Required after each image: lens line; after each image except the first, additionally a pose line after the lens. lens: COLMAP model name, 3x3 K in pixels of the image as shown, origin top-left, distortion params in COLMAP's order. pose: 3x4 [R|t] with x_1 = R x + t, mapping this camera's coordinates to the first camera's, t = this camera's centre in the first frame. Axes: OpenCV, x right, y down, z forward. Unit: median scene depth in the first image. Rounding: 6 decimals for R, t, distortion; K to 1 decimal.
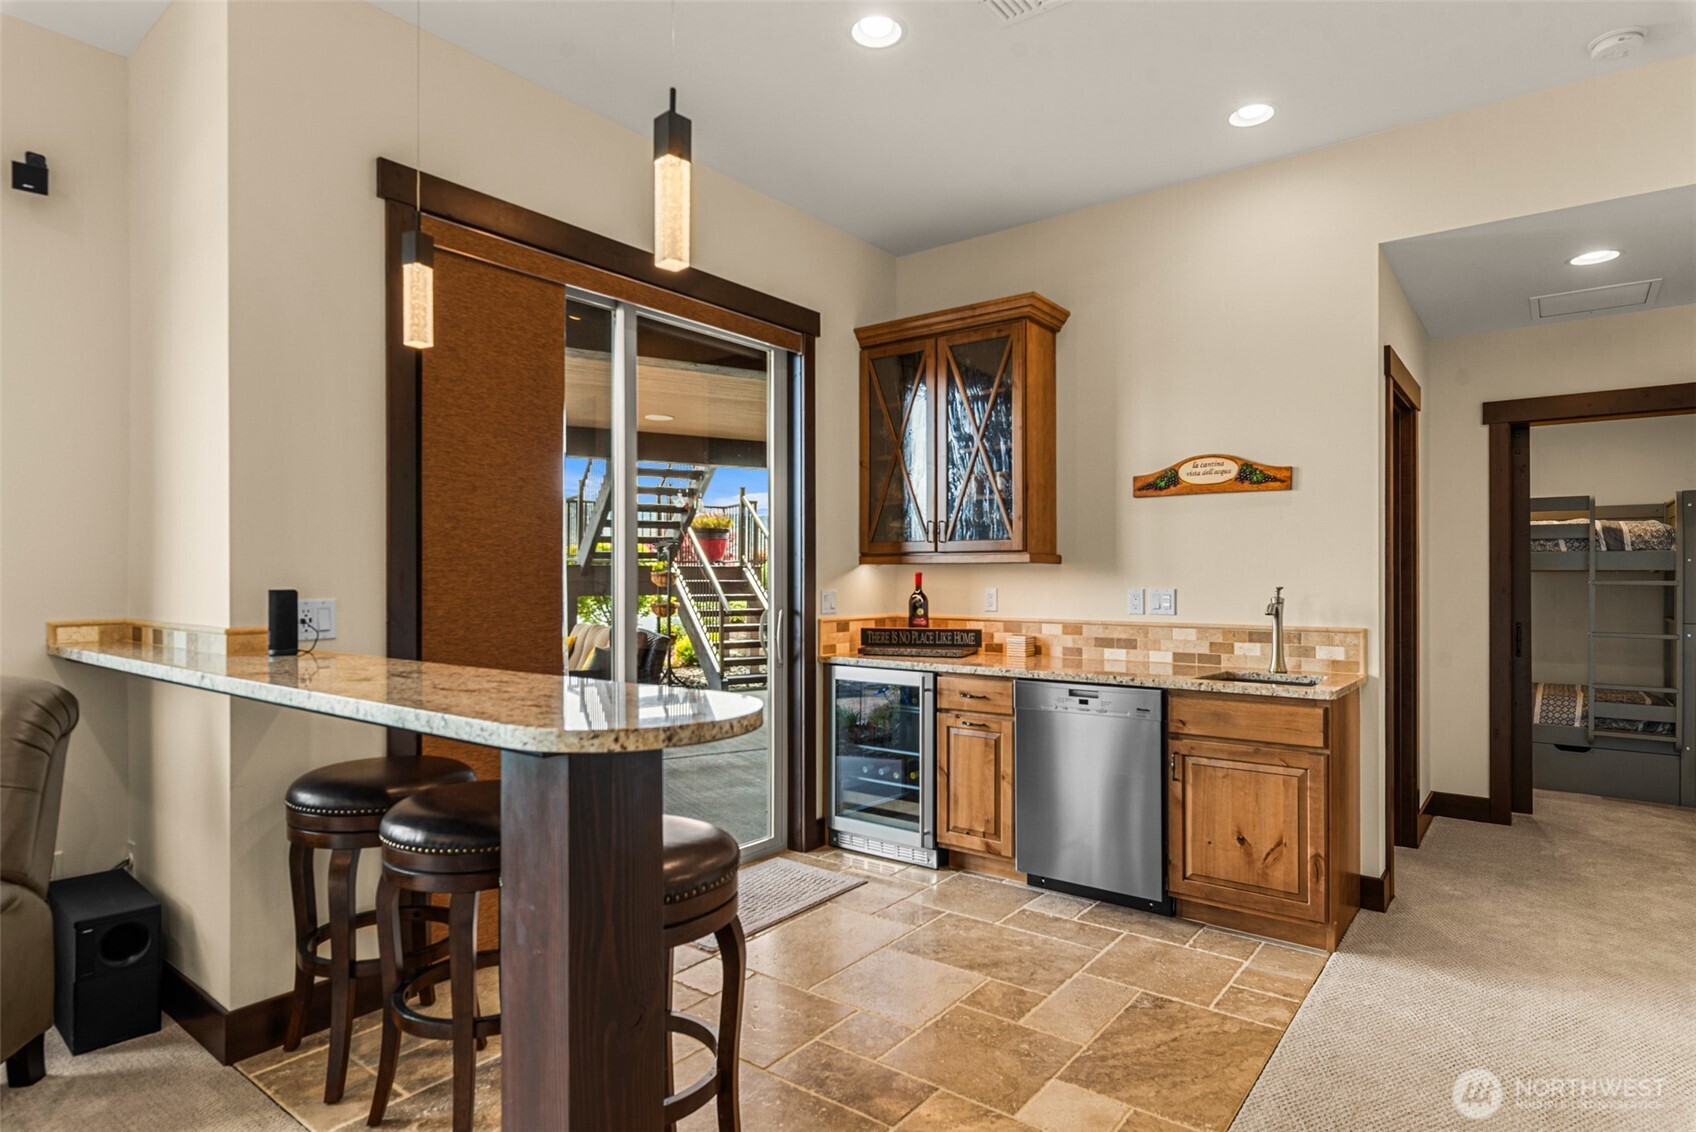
lens RADIAL K [[873.6, 0, 848.0], [0, 873.6, 566.0], [0, 0, 1]] dist [0.000416, 0.000130]
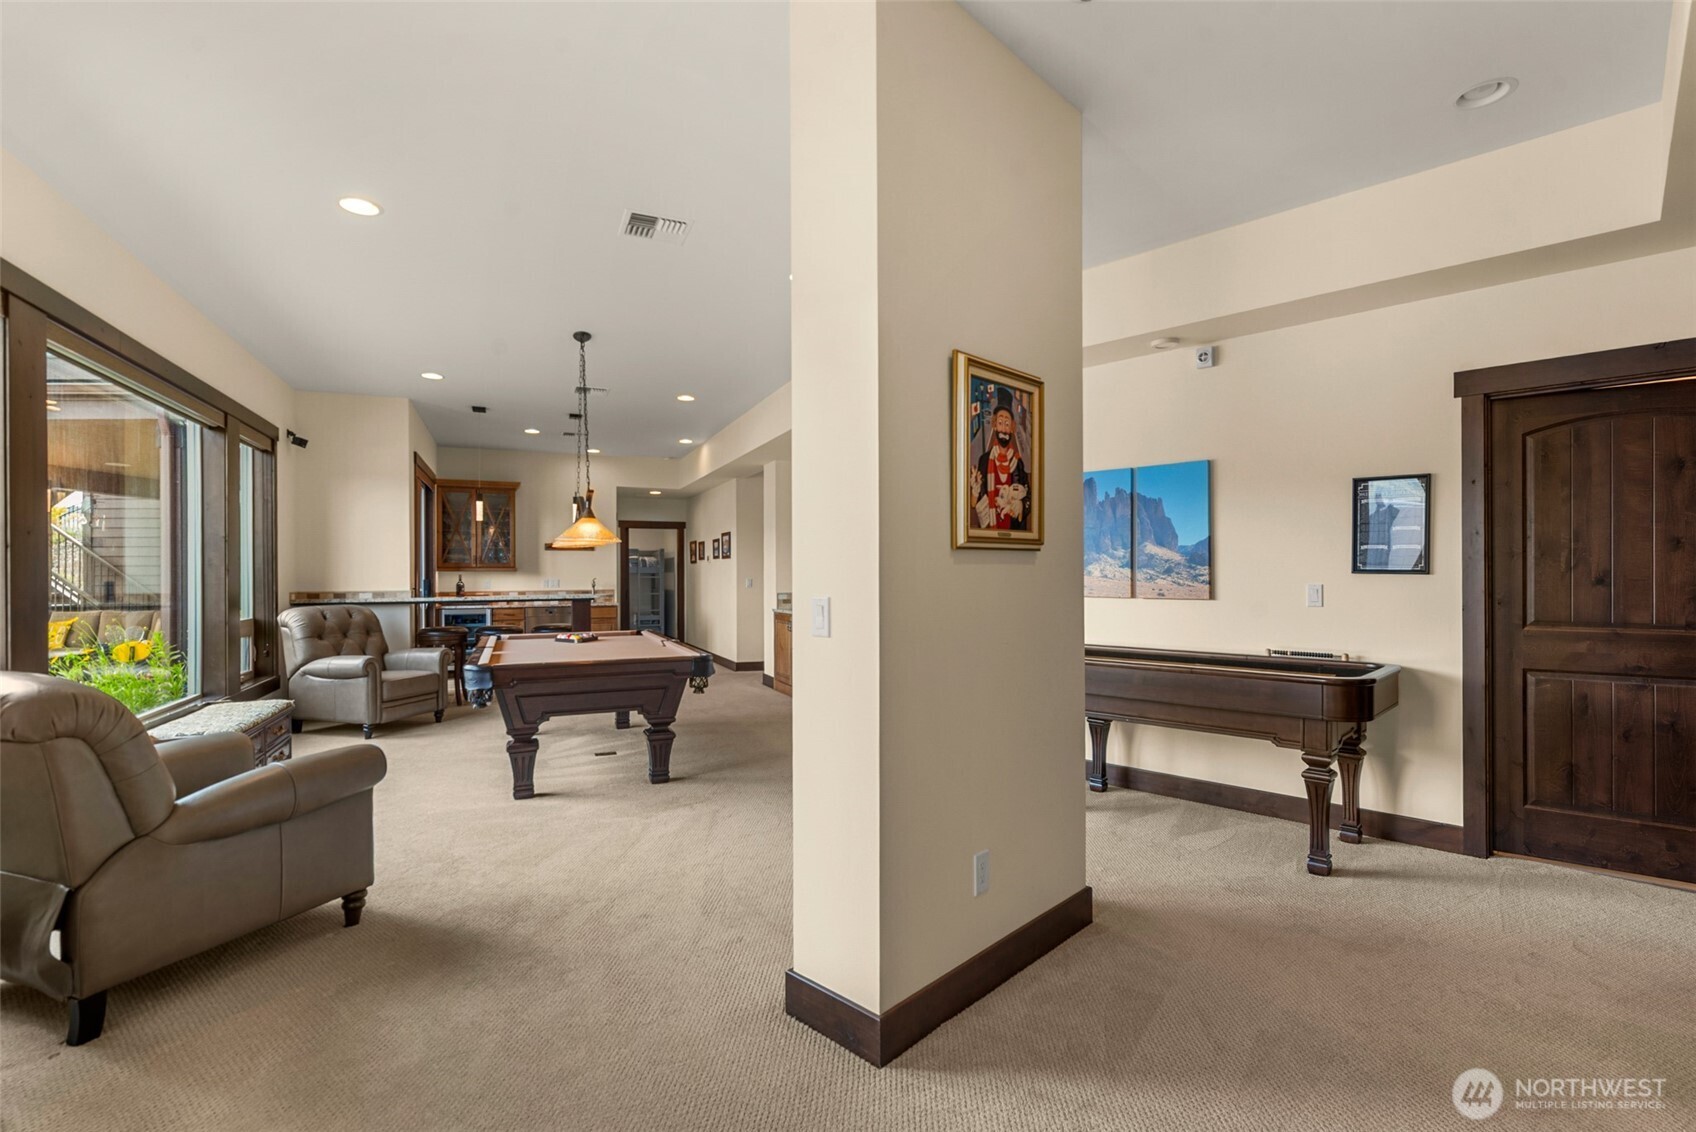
lens RADIAL K [[784.6, 0, 858.5], [0, 784.6, 567.8], [0, 0, 1]] dist [-0.000869, 0.000179]
pose [[0.473570, 0.002558, 0.880752, -1.317748], [0.002438, 0.999988, -0.004215, 0.000255], [-0.880753, 0.004144, 0.473558, -1.074339]]
